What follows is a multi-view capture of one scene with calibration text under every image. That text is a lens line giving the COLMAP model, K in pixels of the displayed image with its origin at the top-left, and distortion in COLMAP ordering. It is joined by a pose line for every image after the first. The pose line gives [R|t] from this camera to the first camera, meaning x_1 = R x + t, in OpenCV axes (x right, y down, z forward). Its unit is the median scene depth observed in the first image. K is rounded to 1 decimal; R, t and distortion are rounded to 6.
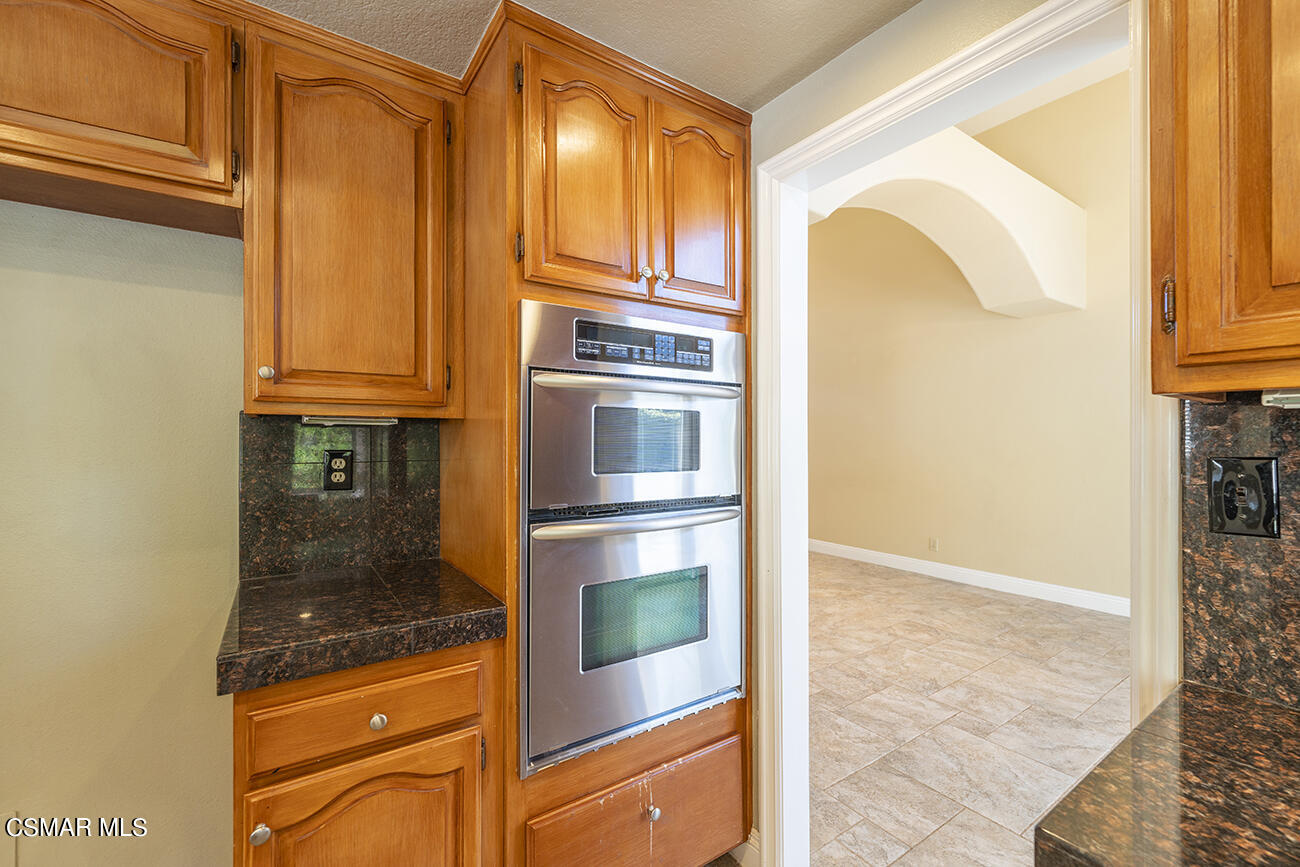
lens RADIAL K [[525.8, 0, 655.2], [0, 525.8, 435.0], [0, 0, 1]] dist [-0.001149, -0.000735]
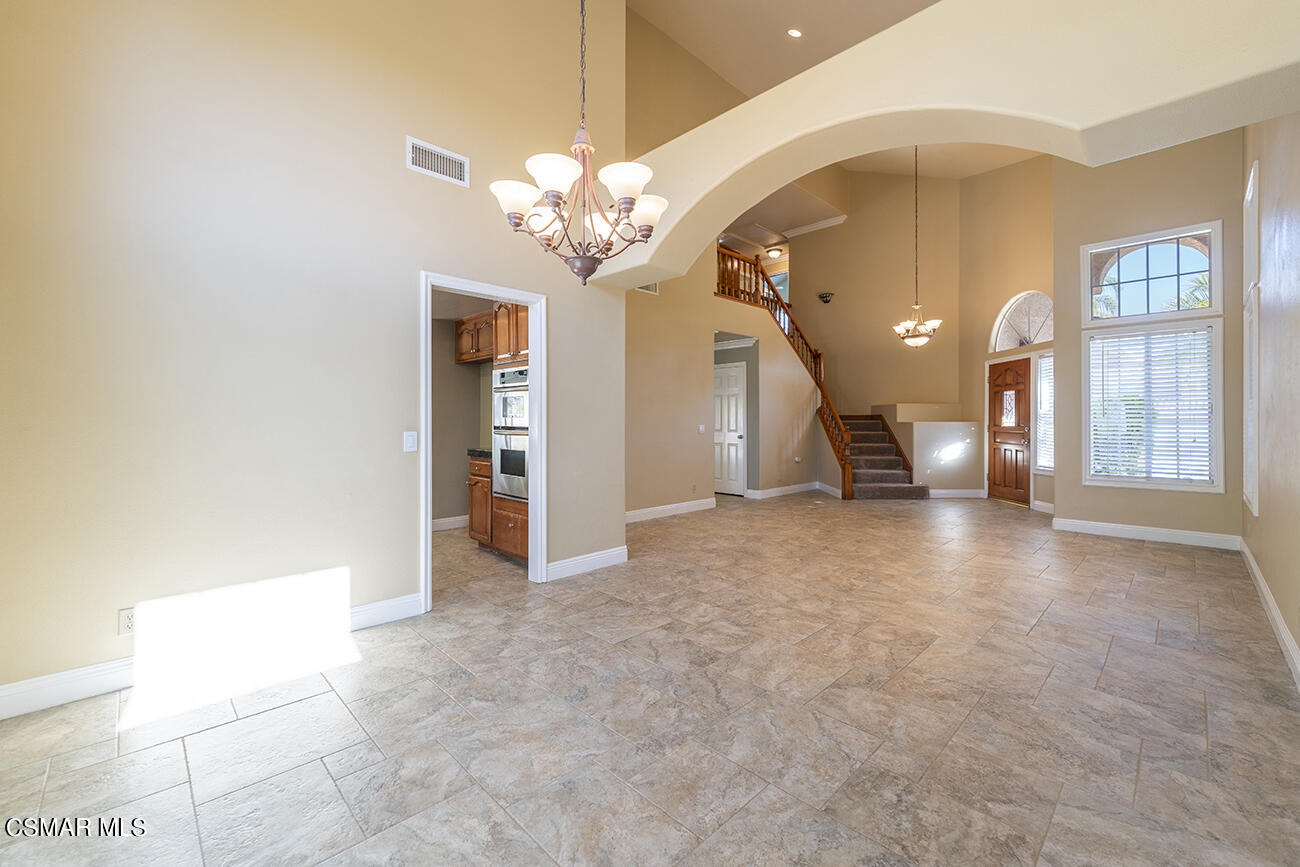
lens RADIAL K [[525.8, 0, 661.8], [0, 525.8, 424.9], [0, 0, 1]] dist [-0.001149, -0.000735]
pose [[0.194904, 0.006238, -0.980802, 1.408570], [0.004843, 0.999961, 0.007322, 0.042579], [0.980810, -0.006178, 0.194867, 0.553367]]
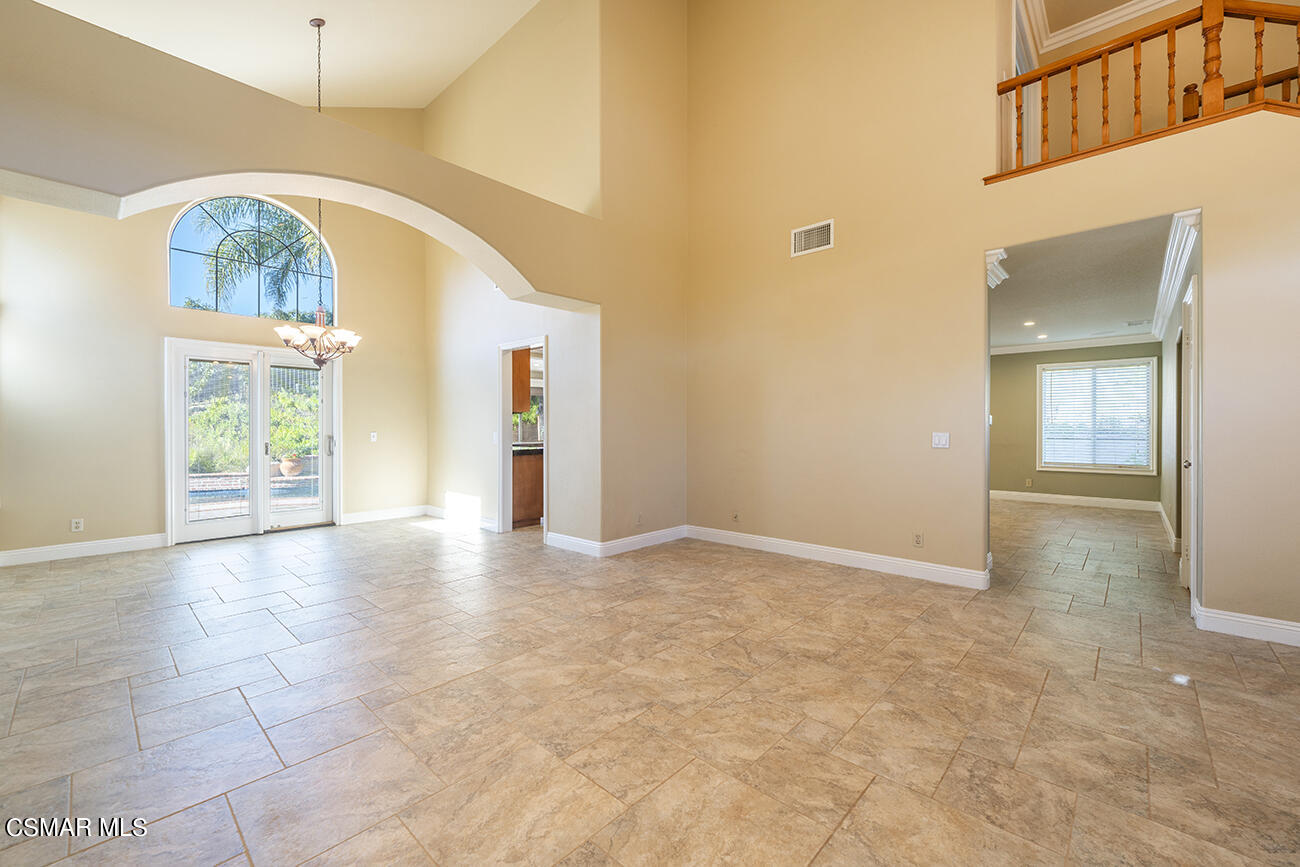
lens RADIAL K [[525.8, 0, 659.7], [0, 525.8, 433.6], [0, 0, 1]] dist [-0.001149, -0.000735]
pose [[-0.972175, 0.006936, -0.234155, 0.180917], [0.005633, 0.999965, 0.006233, 0.047649], [0.234190, 0.004740, -0.972179, 2.288360]]
